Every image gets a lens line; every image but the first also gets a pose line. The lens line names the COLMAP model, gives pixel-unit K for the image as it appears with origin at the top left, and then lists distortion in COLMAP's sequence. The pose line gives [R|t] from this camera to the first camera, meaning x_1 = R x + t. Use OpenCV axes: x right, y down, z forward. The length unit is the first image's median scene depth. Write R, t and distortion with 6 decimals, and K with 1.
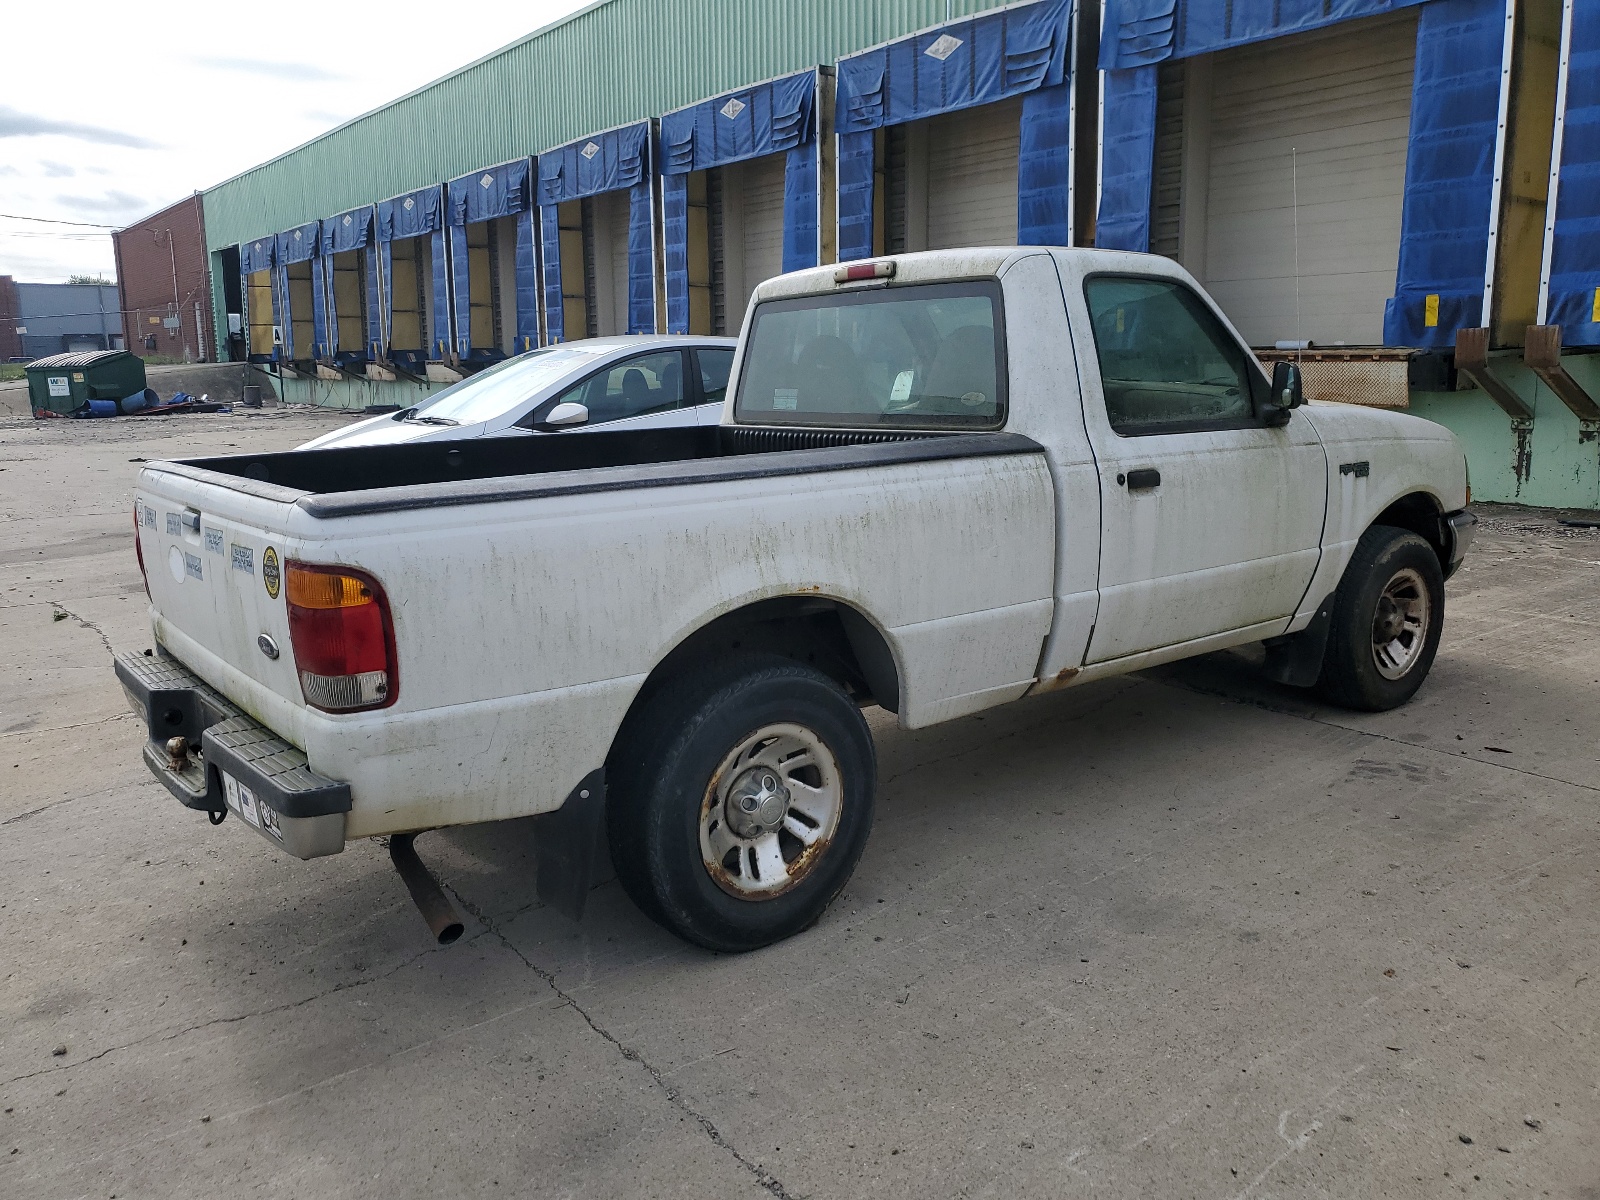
lens RADIAL K [[1212.0, 0, 799.1], [0, 1212.0, 635.3], [0, 0, 1]] dist [0.006704, -0.000867]
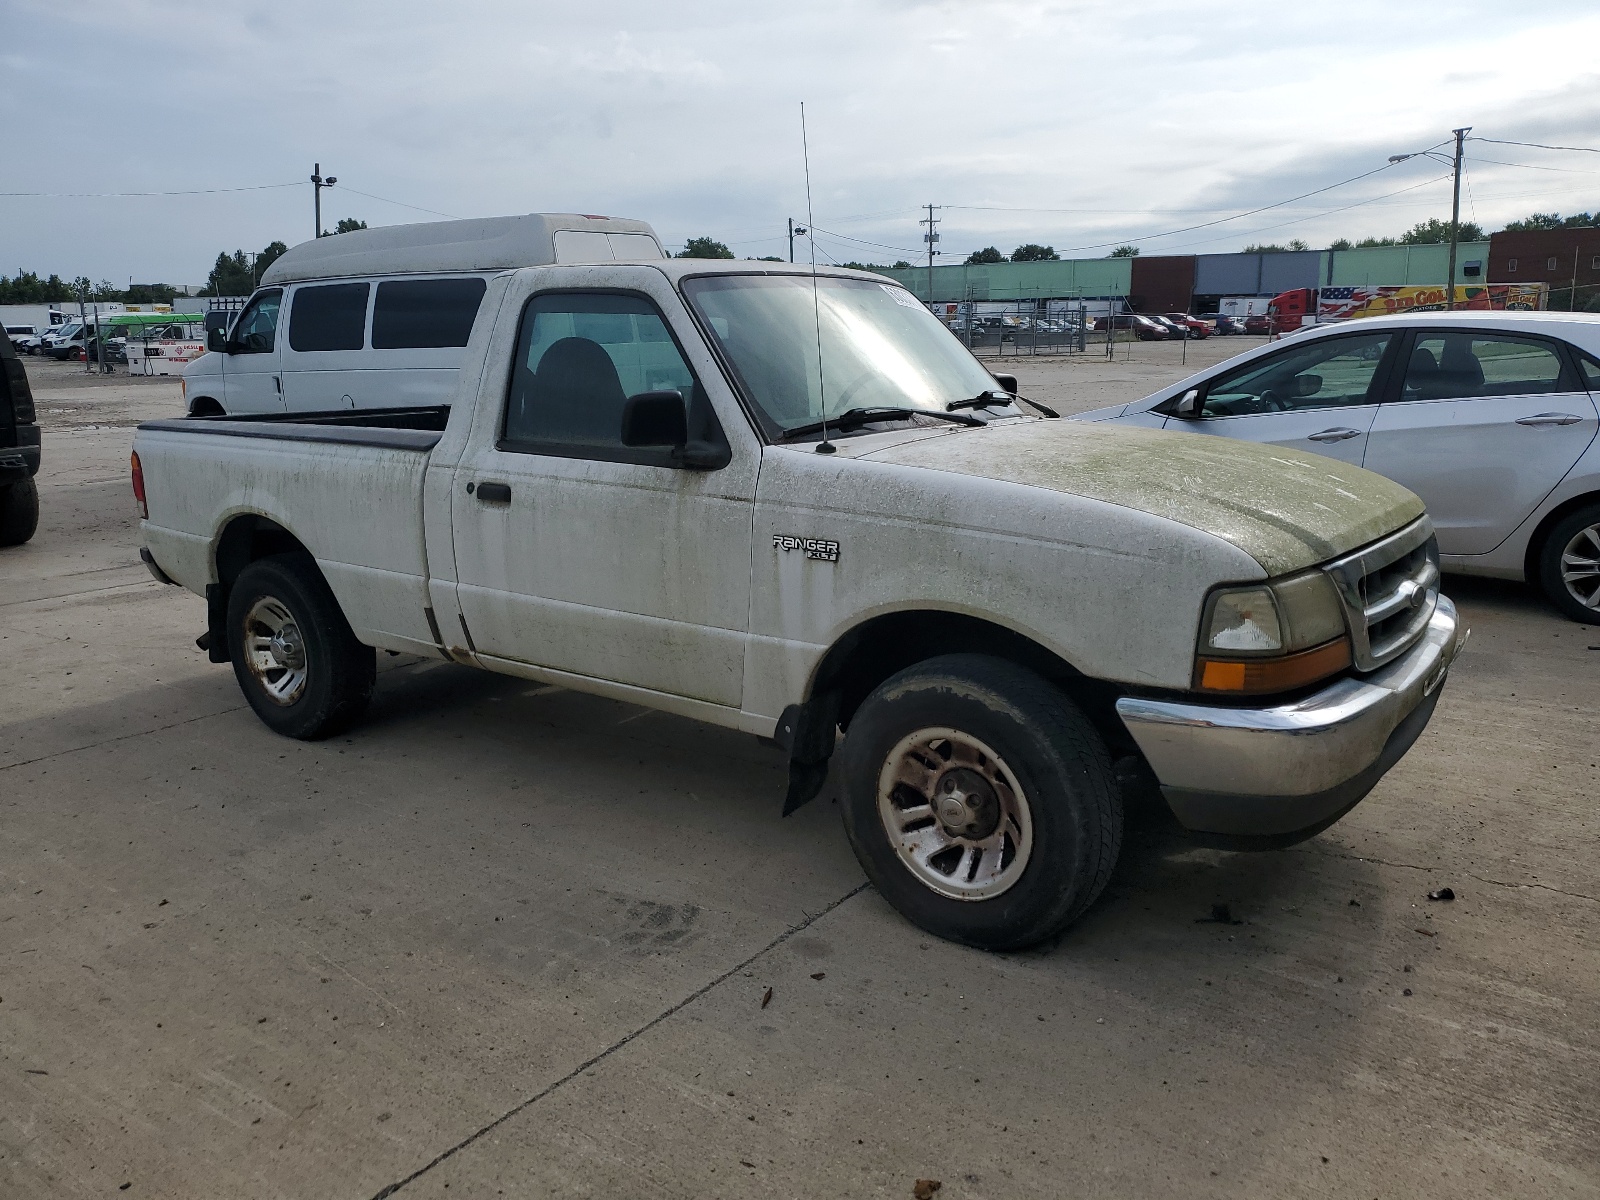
lens RADIAL K [[1238.0, 0, 800.0], [0, 1238.0, 600.0], [0, 0, 1]] dist [-0.002394, 0.004525]
pose [[0.290556, 0.226369, -0.929696, 1.265425], [-0.209519, 0.963086, 0.169019, -0.253368], [0.933638, 0.145679, 0.327259, 0.835849]]
